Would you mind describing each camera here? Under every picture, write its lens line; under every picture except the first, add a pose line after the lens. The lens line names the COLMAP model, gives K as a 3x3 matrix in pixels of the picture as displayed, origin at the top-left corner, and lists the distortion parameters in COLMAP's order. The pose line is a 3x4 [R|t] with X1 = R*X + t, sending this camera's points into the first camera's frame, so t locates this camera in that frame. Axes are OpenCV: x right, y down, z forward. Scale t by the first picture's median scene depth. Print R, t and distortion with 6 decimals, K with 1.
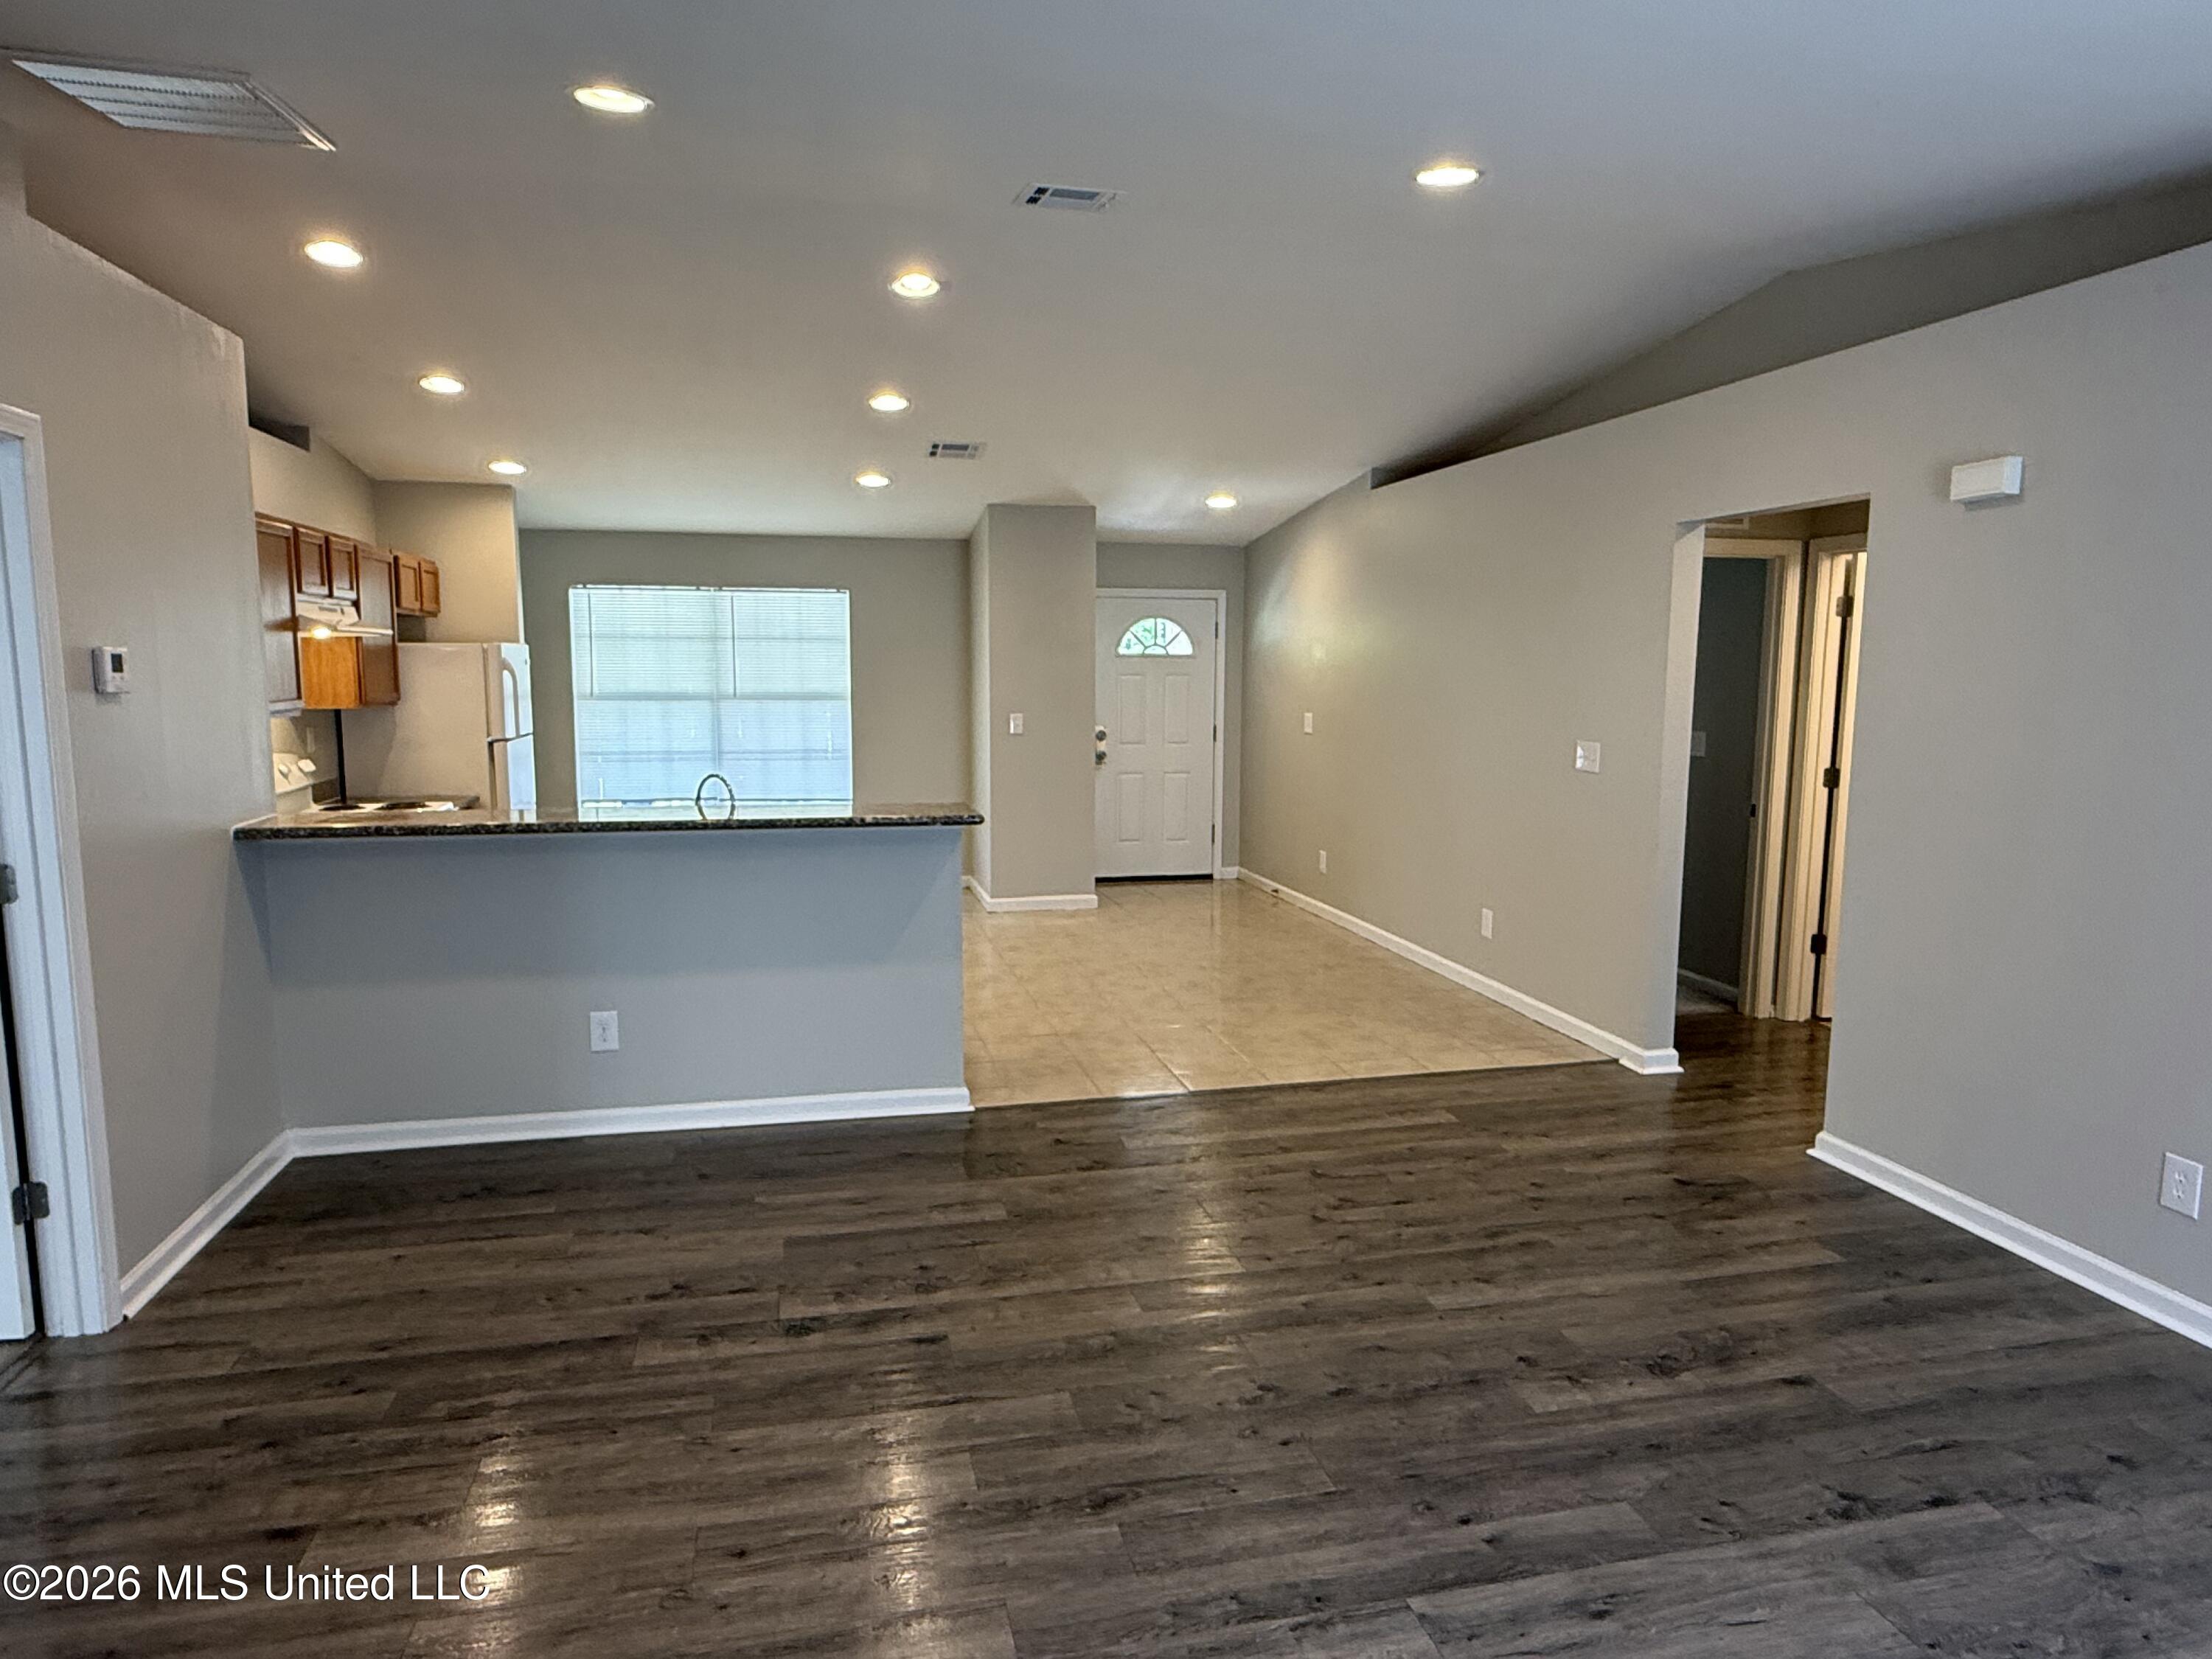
lens RADIAL K [[1348.3, 0, 1098.2], [0, 1348.3, 820.4], [0, 0, 1]] dist [-0.001189, 0.002283]
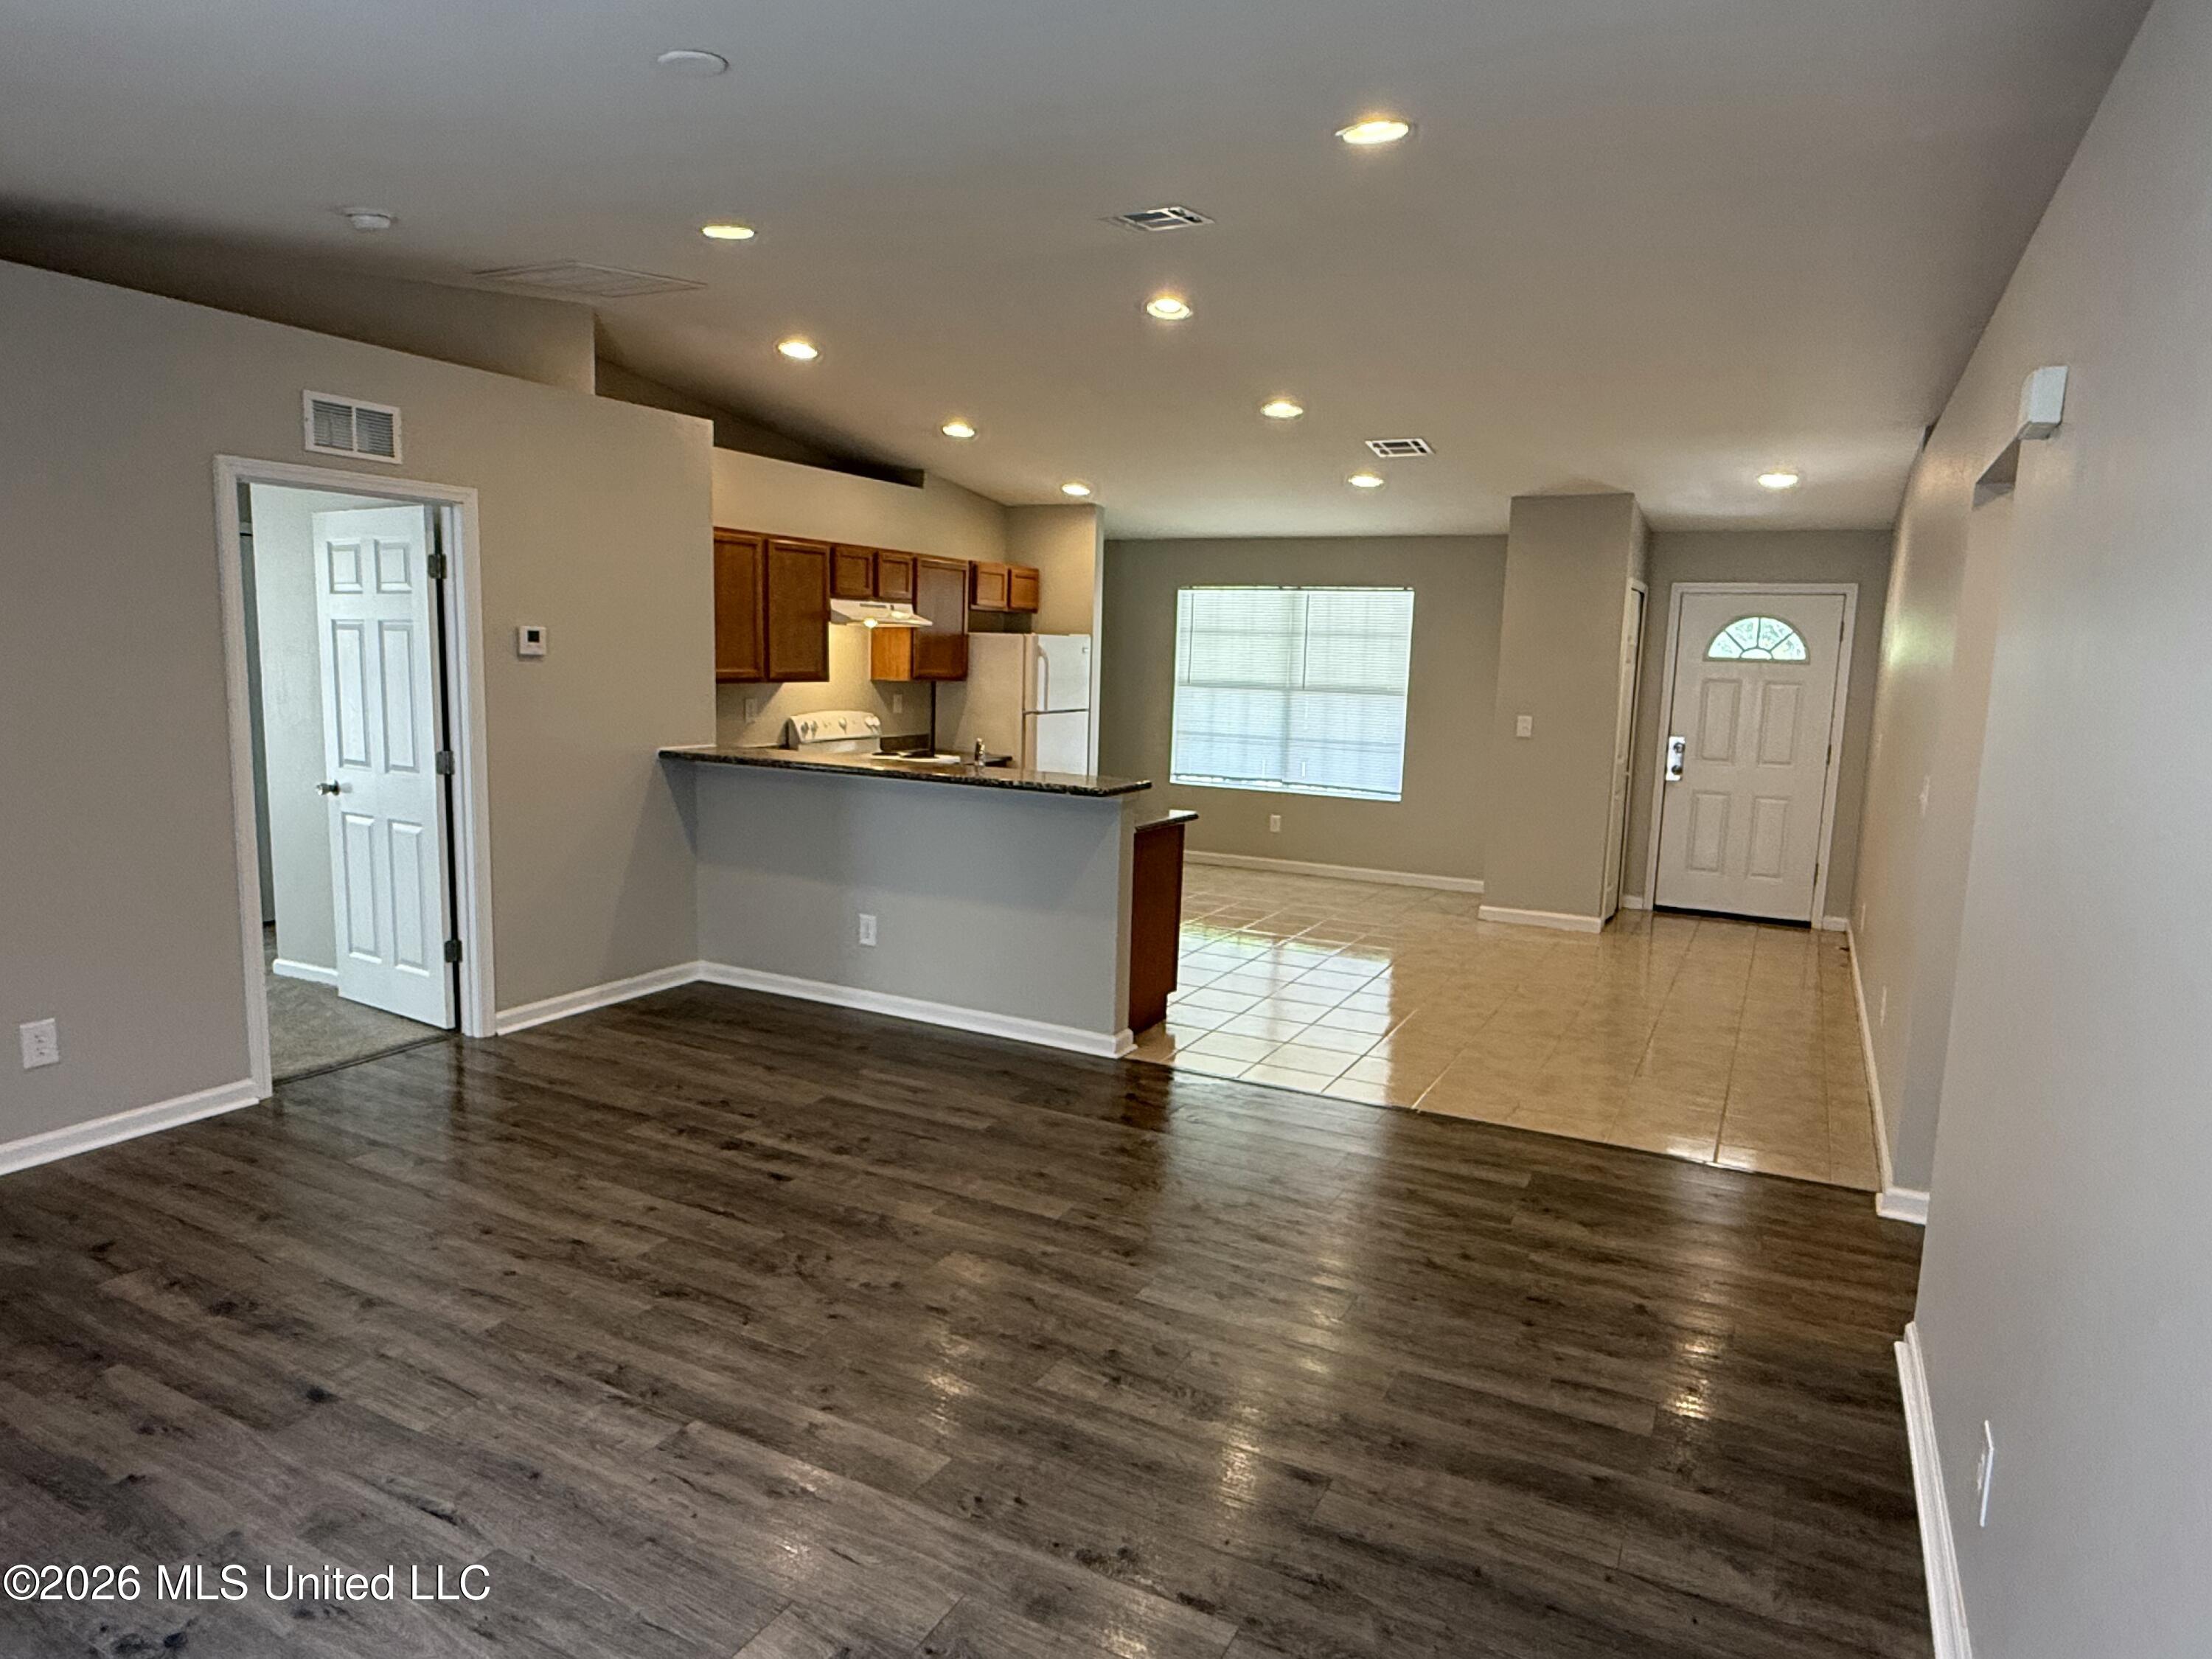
lens RADIAL K [[1348.3, 0, 1104.3], [0, 1348.3, 839.1], [0, 0, 1]] dist [-0.001189, 0.002283]
pose [[0.755762, 0.109051, -0.645703, 0.590198], [-0.101795, 0.993614, 0.048662, -0.015662], [0.646886, 0.028952, 0.762037, 0.147148]]
